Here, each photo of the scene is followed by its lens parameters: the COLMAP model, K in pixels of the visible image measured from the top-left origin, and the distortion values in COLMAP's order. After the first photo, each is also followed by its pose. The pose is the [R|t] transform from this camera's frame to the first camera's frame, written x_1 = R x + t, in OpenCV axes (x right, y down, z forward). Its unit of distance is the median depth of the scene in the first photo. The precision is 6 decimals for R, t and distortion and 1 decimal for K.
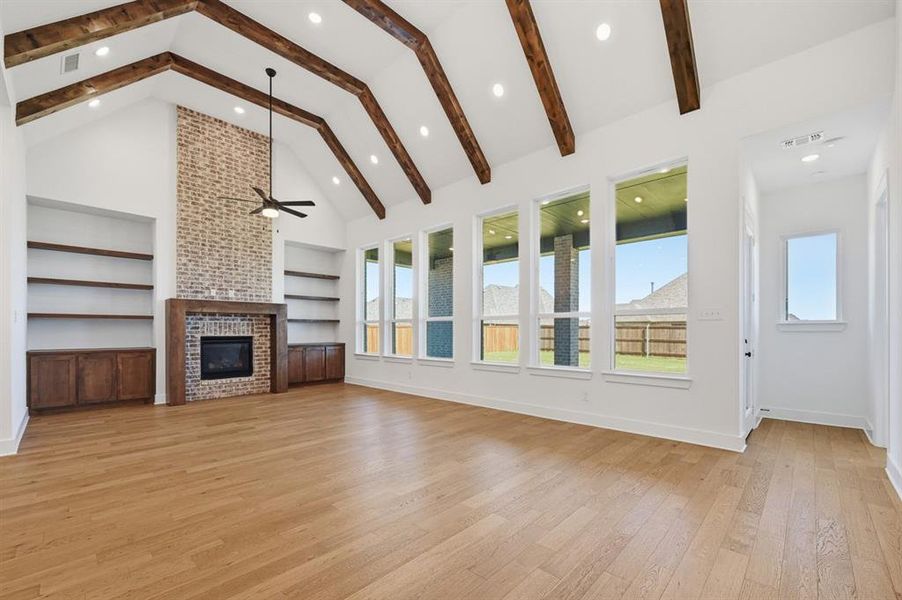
lens RADIAL K [[376.8, 0, 460.2], [0, 376.8, 332.5], [0, 0, 1]] dist [0.000060, 0.000006]
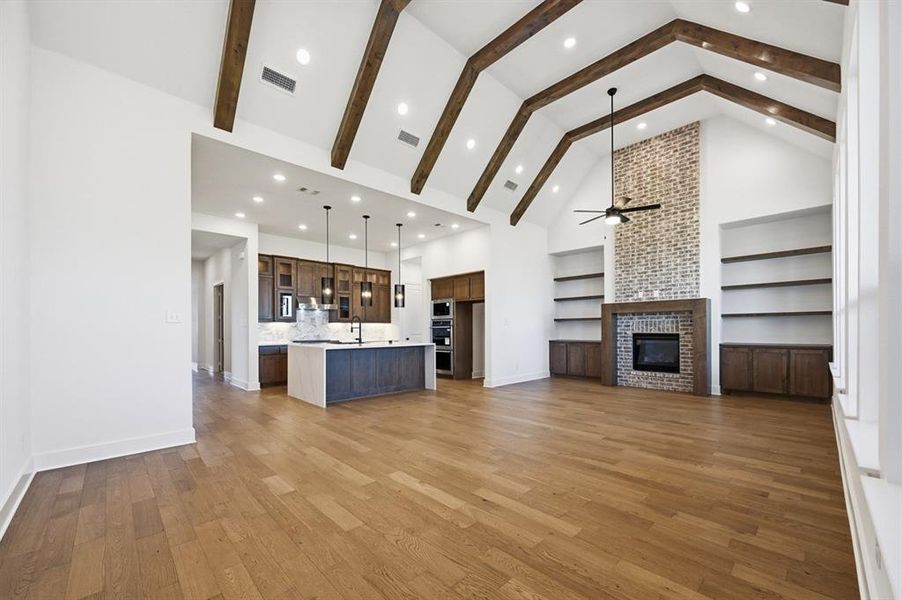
lens RADIAL K [[358.6, 0, 455.3], [0, 358.6, 329.6], [0, 0, 1]] dist [-0.001176, -0.000157]
pose [[-0.047065, 0.000888, -0.998891, 0.445514], [0.001145, 0.999999, 0.000835, -0.002092], [0.998891, -0.001104, -0.047065, 0.476985]]
